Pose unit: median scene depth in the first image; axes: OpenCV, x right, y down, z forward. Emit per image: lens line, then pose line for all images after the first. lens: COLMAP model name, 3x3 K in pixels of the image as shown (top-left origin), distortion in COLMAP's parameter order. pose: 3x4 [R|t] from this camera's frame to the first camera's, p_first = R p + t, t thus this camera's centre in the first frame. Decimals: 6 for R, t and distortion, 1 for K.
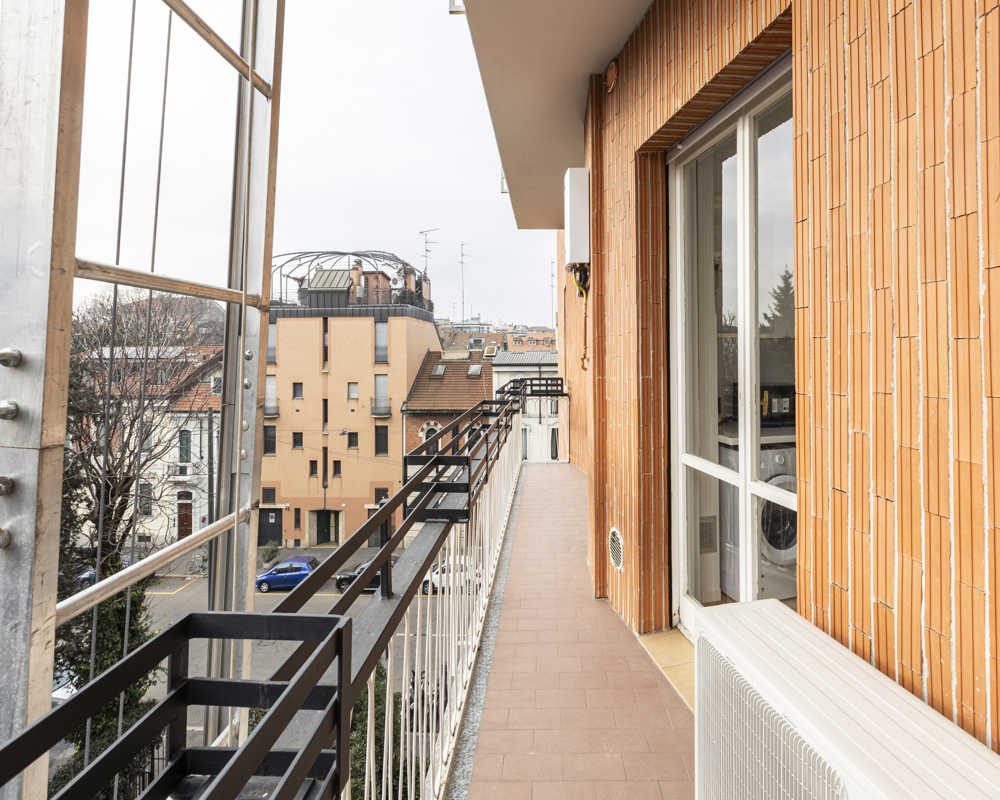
lens RADIAL K [[460.2, 0, 496.7], [0, 460.2, 353.3], [0, 0, 1]] dist [-0.000697, -0.000037]
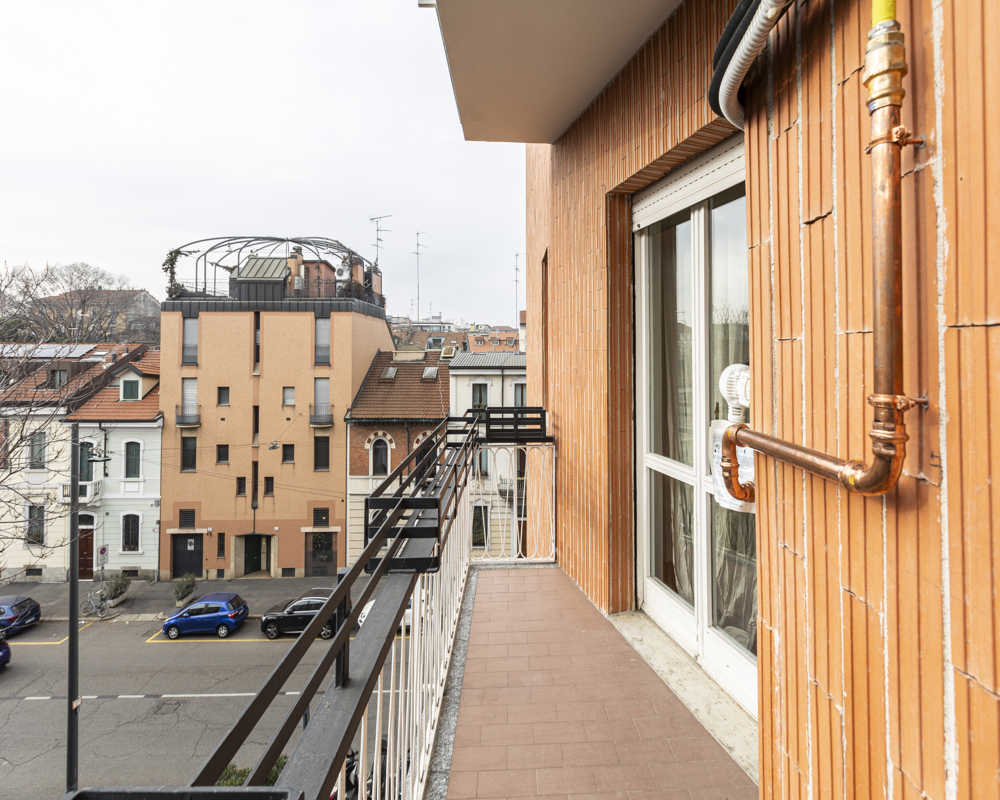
lens RADIAL K [[465.9, 0, 503.3], [0, 465.9, 346.3], [0, 0, 1]] dist [0.000248, -0.000331]
pose [[0.995488, 0.007001, 0.094631, 0.007429], [-0.005590, 0.999869, -0.015167, -0.002318], [-0.094724, 0.014569, 0.995397, 0.081305]]
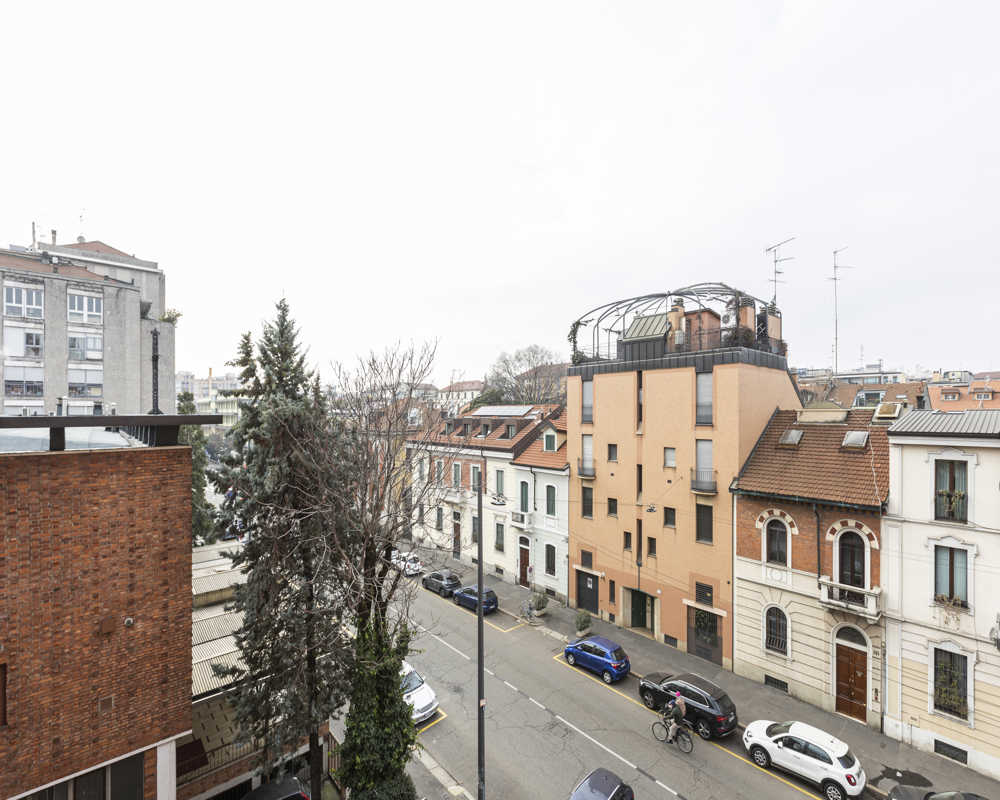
lens RADIAL K [[457.2, 0, 501.9], [0, 457.2, 414.6], [0, 0, 1]] dist [-0.000316, 0.000316]
pose [[0.743549, 0.007862, -0.668635, 0.012276], [-0.002688, 0.999958, 0.008769, -0.002558], [0.668676, -0.004723, 0.743539, 0.182002]]
